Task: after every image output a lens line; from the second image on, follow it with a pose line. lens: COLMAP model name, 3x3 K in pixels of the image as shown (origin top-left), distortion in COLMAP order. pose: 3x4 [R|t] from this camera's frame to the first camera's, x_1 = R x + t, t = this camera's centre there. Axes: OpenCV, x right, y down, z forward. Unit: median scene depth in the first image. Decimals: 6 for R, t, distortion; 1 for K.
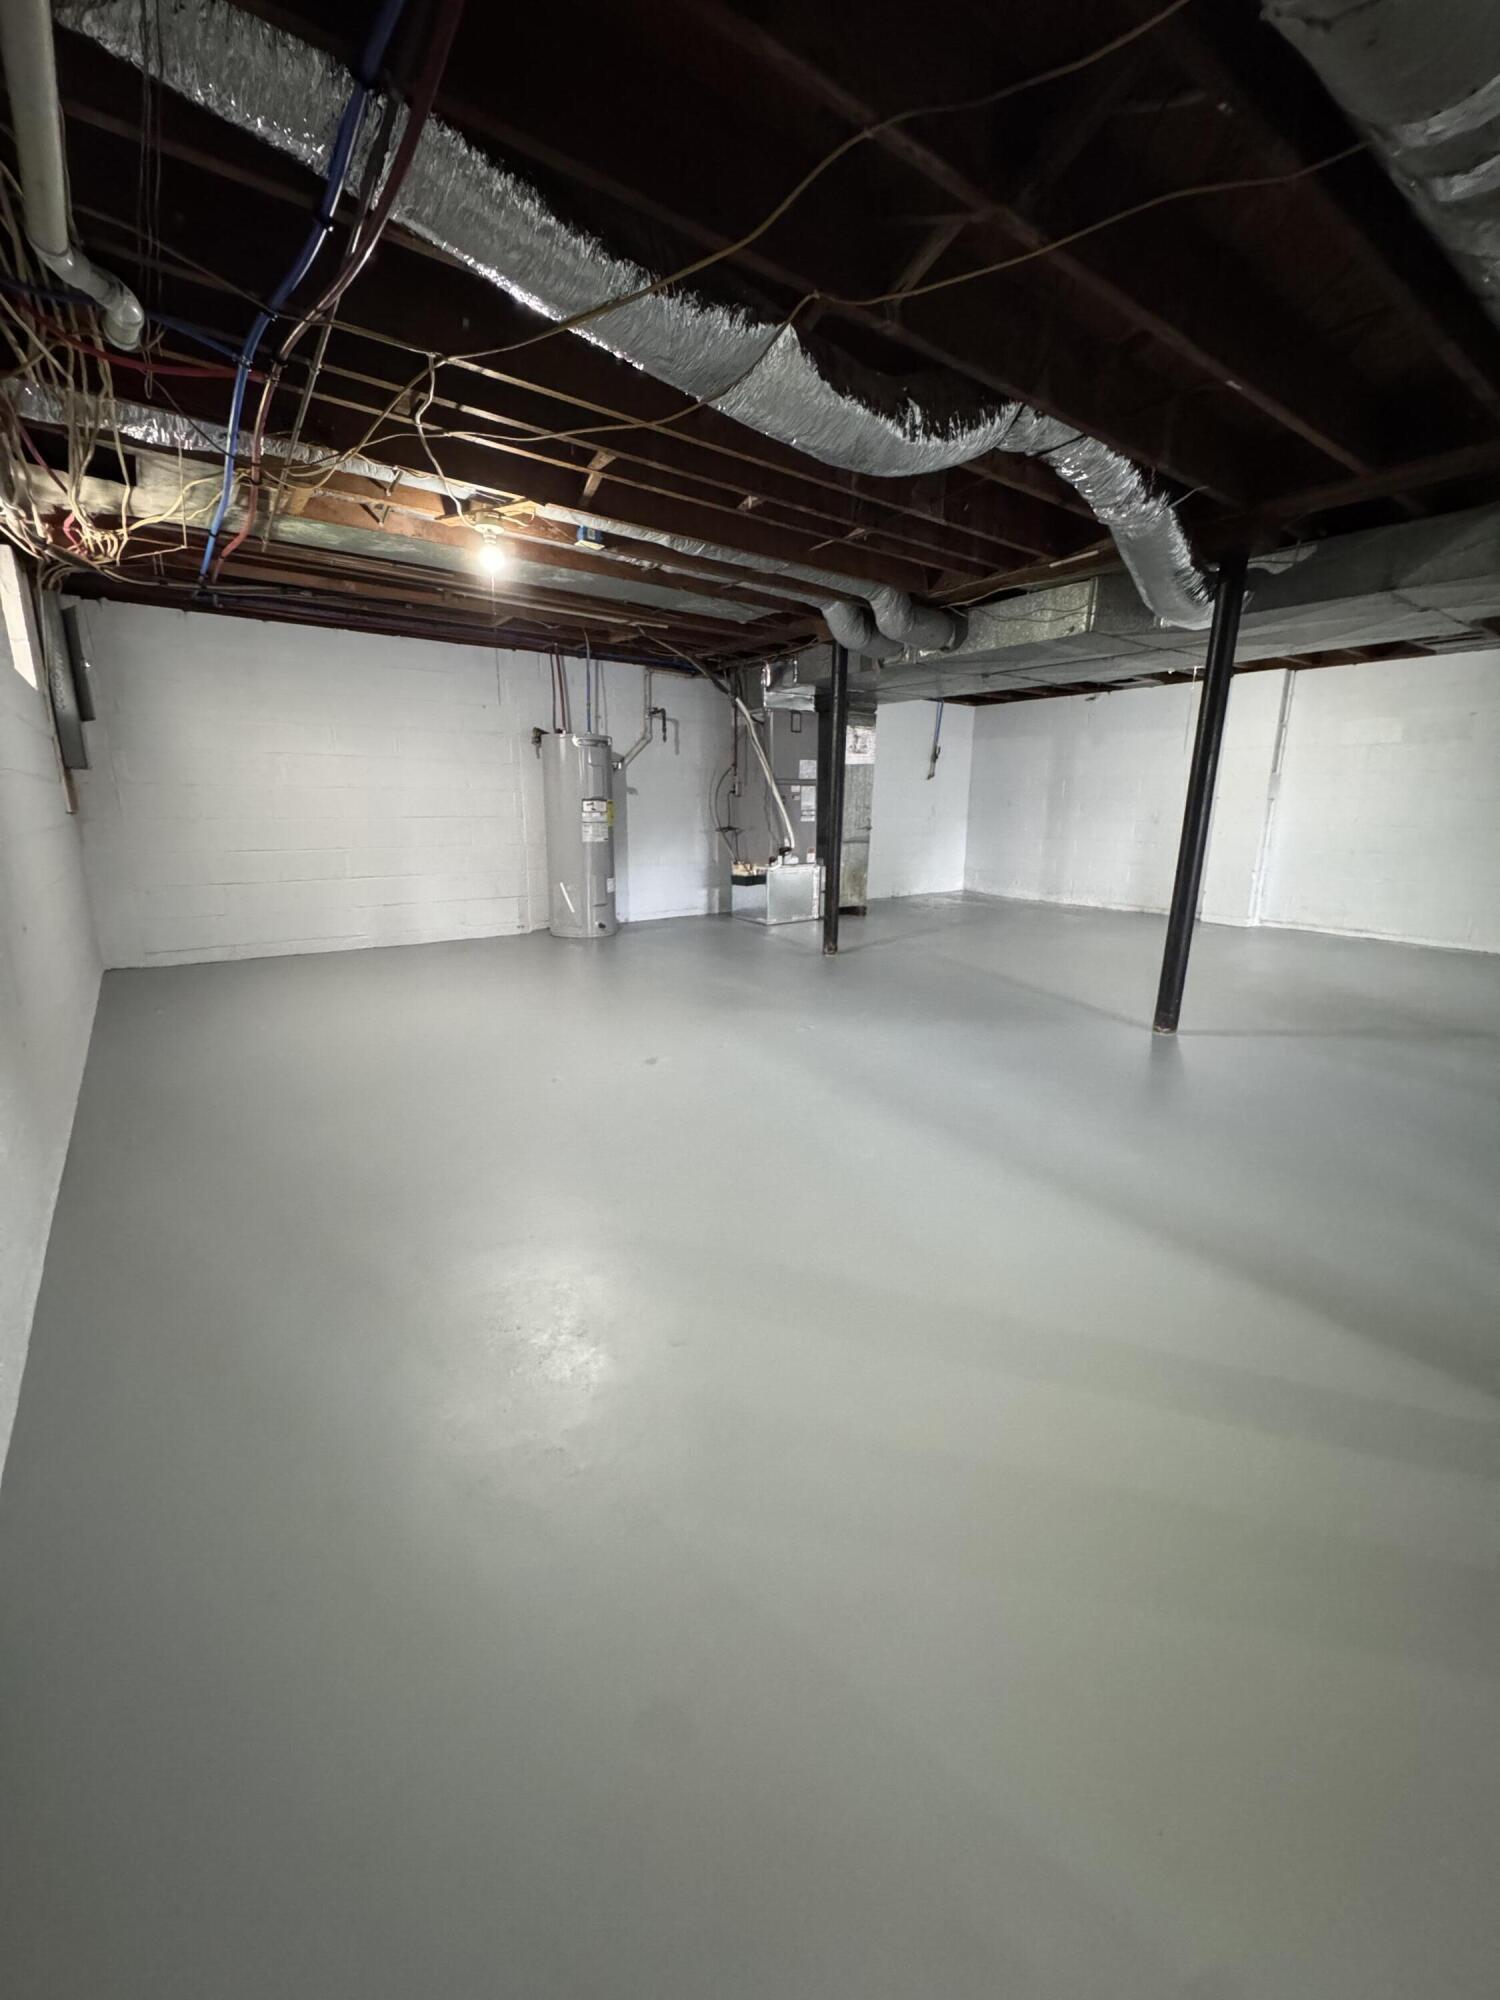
lens RADIAL K [[798.9, 0, 752.1], [0, 798.9, 995.2], [0, 0, 1]] dist [-0.003698, 0.000404]
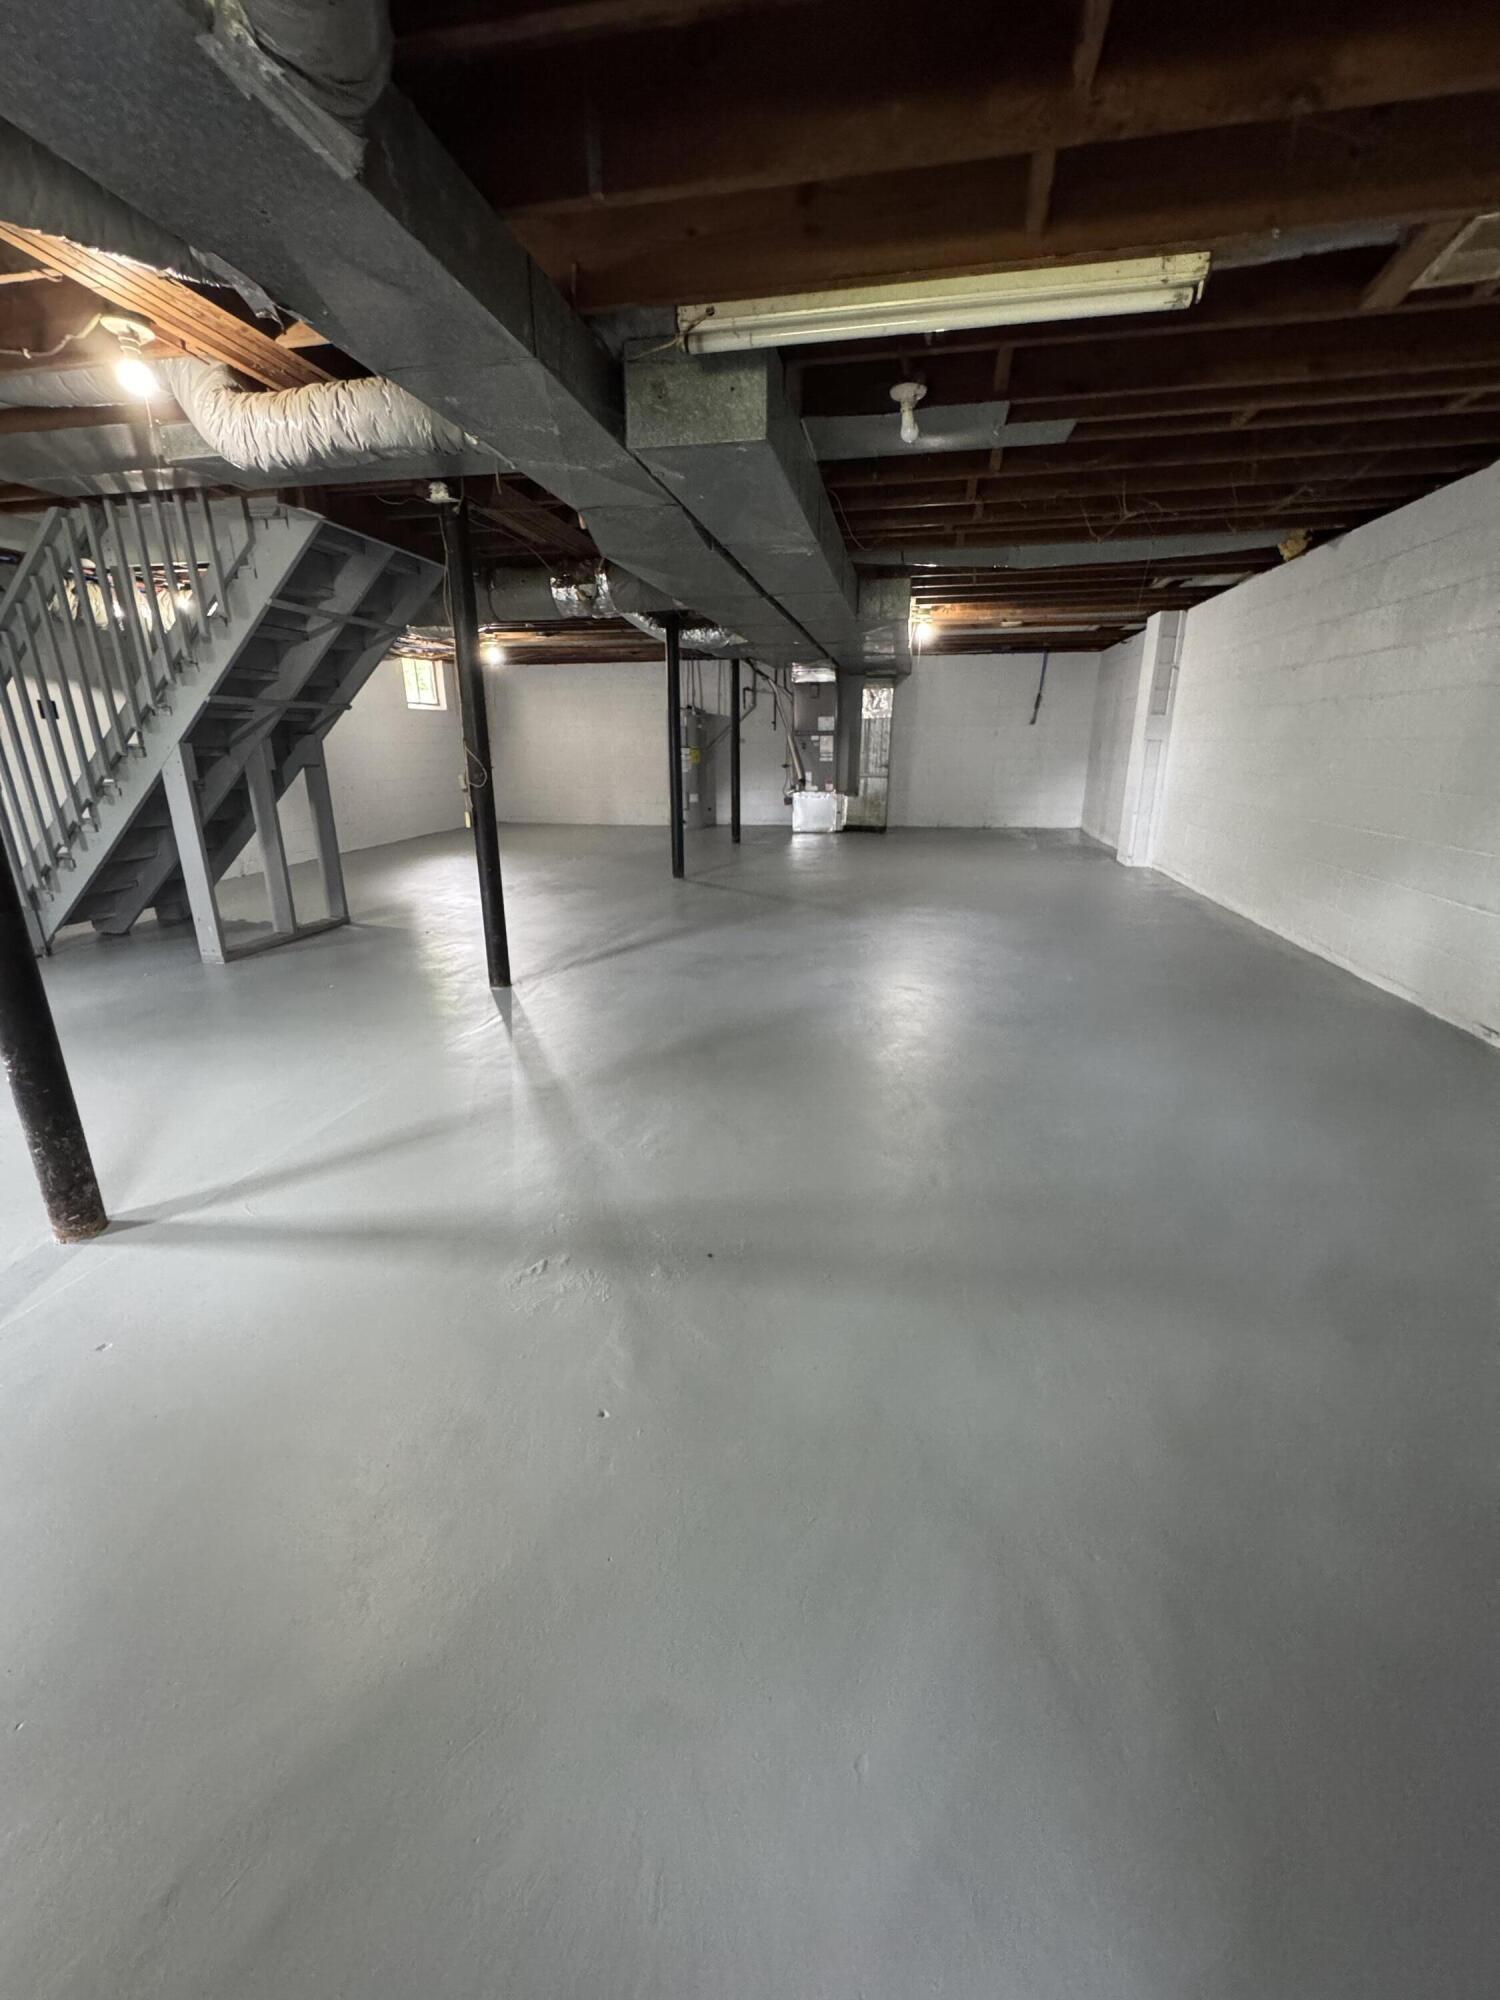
lens RADIAL K [[798.9, 0, 752.1], [0, 798.9, 995.2], [0, 0, 1]] dist [-0.003698, 0.000404]
pose [[0.672700, 0.209639, -0.709596, 1.055970], [-0.163761, 0.977423, 0.133517, 0.019733], [0.721565, 0.026387, 0.691843, -0.058622]]
